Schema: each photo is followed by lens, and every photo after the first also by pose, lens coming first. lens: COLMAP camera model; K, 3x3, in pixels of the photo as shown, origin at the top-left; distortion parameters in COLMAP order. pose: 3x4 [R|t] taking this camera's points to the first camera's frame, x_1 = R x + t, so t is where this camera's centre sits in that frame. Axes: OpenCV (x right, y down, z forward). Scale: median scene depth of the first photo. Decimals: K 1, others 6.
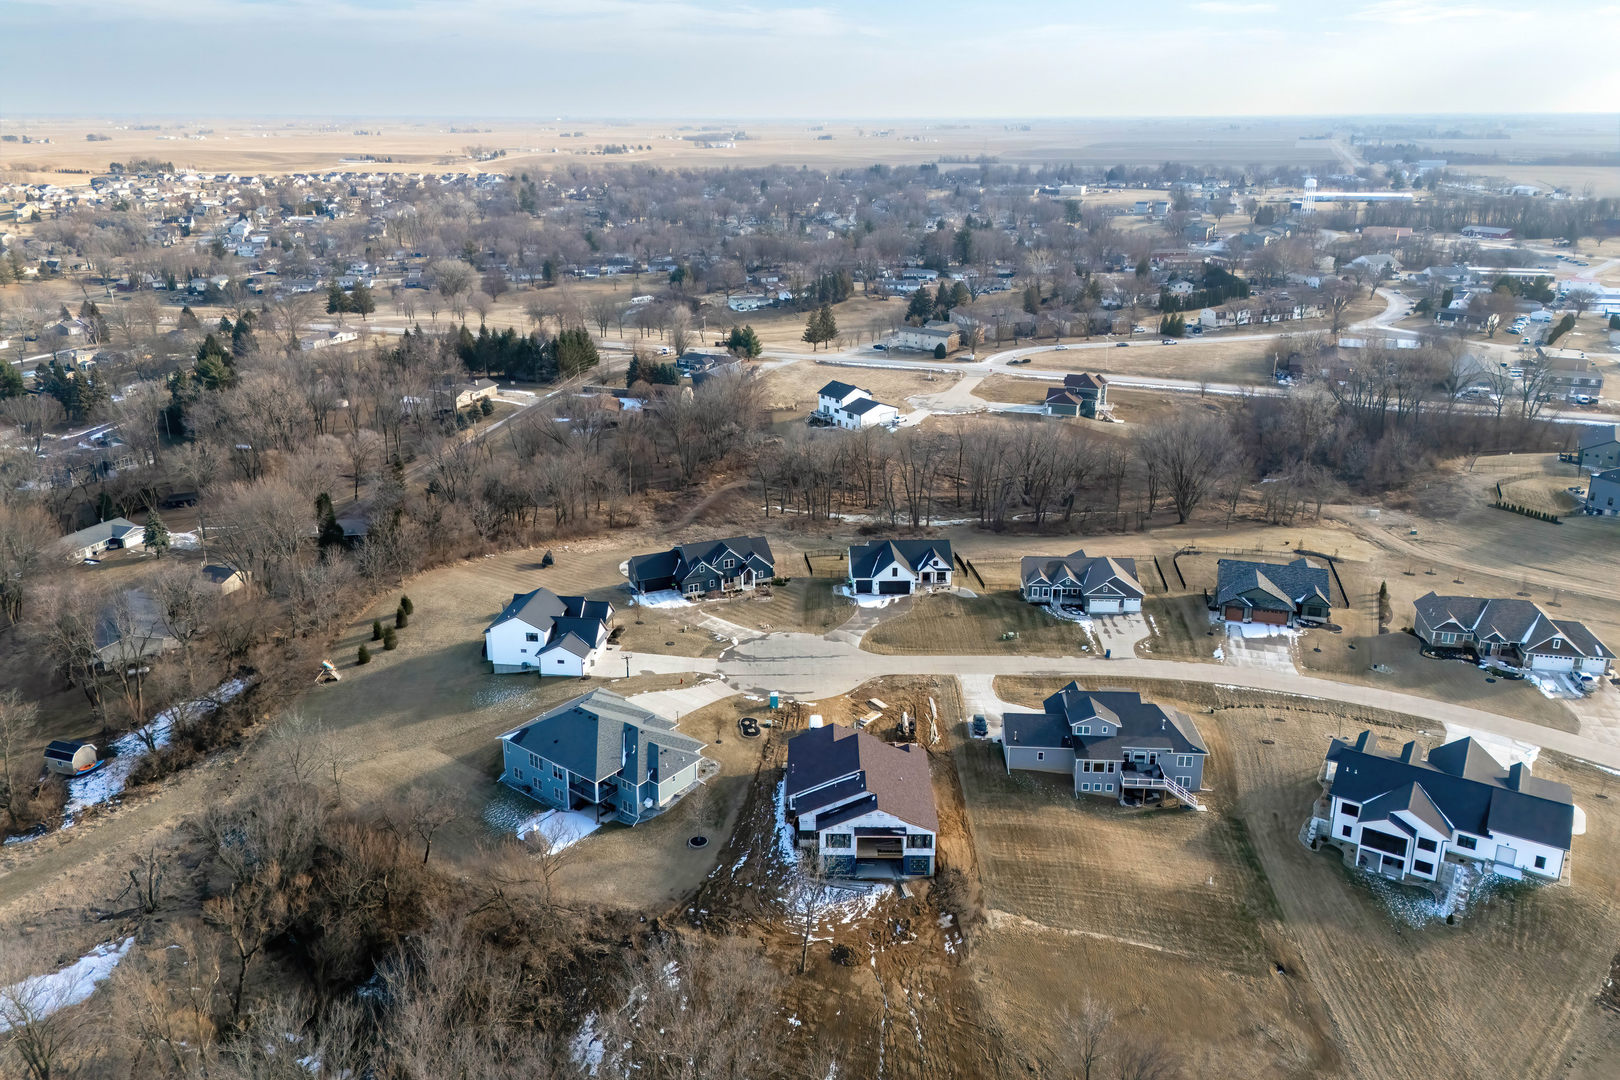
lens RADIAL K [[1132.9, 0, 807.4], [0, 1132.9, 541.3], [0, 0, 1]] dist [0.044136, -0.000829]
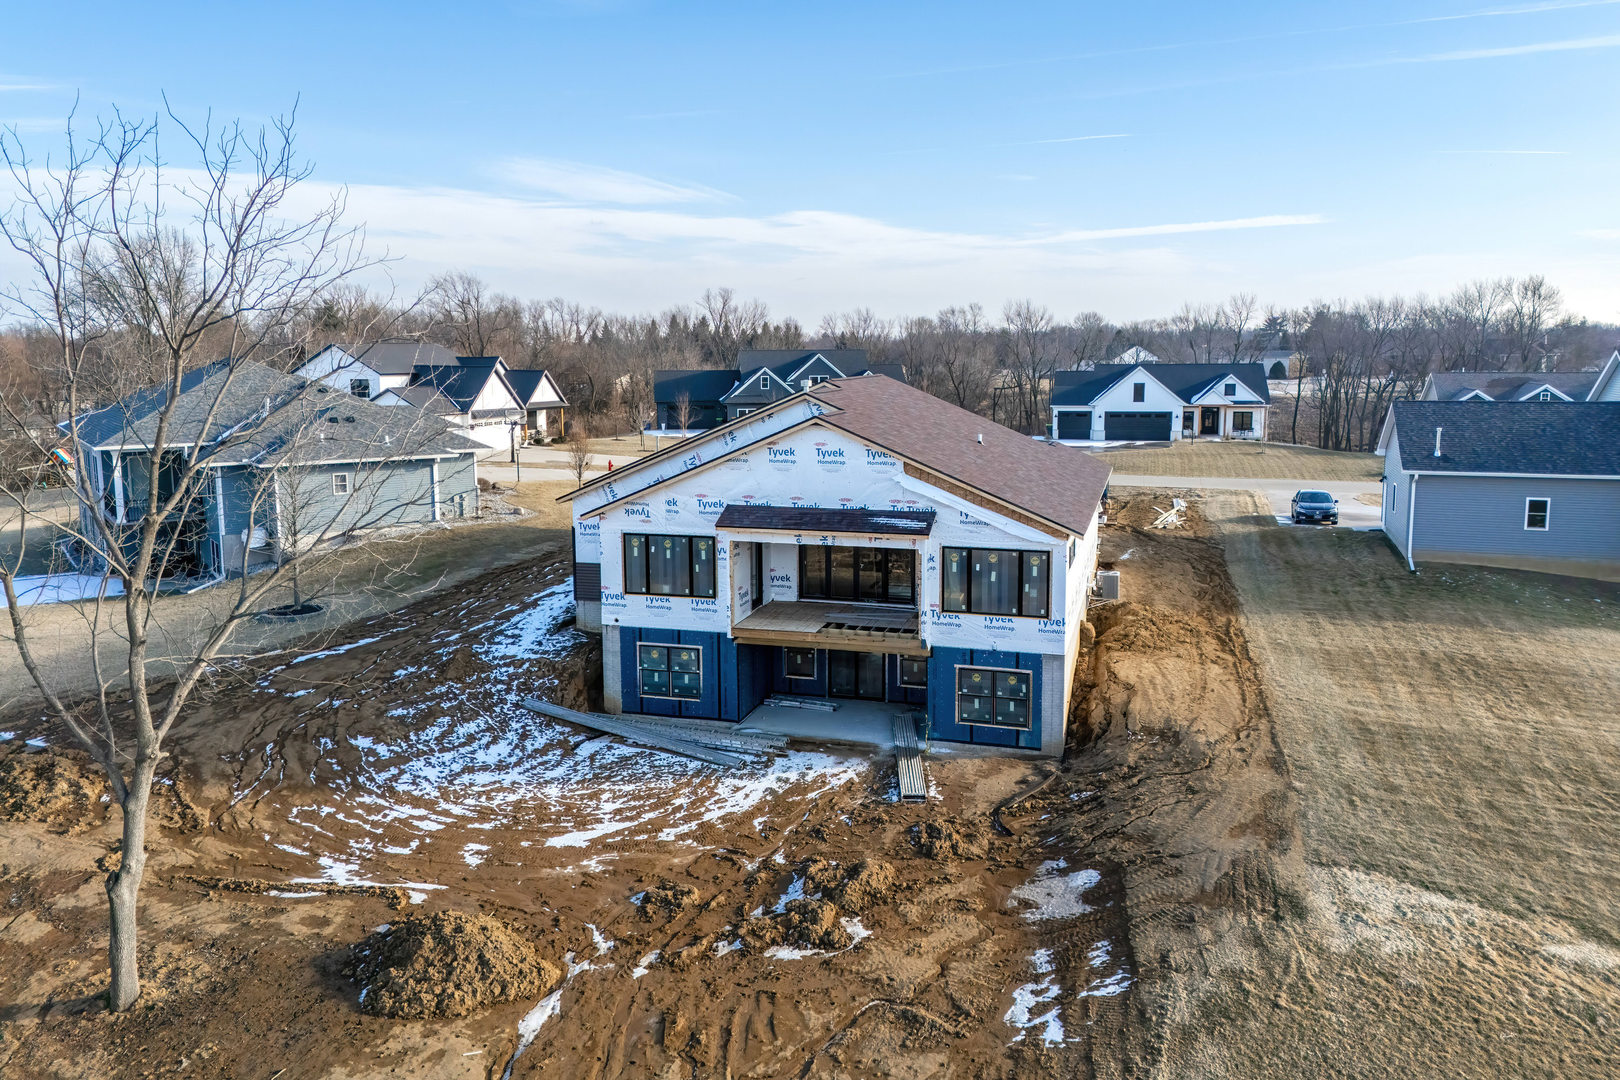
lens RADIAL K [[1132.9, 0, 812.3], [0, 1132.9, 536.9], [0, 0, 1]] dist [0.044136, -0.000829]
pose [[0.957915, 0.023726, -0.286069, 0.129065], [-0.082653, 0.977170, -0.195720, 0.303837], [0.274895, 0.211128, 0.938007, 0.773958]]
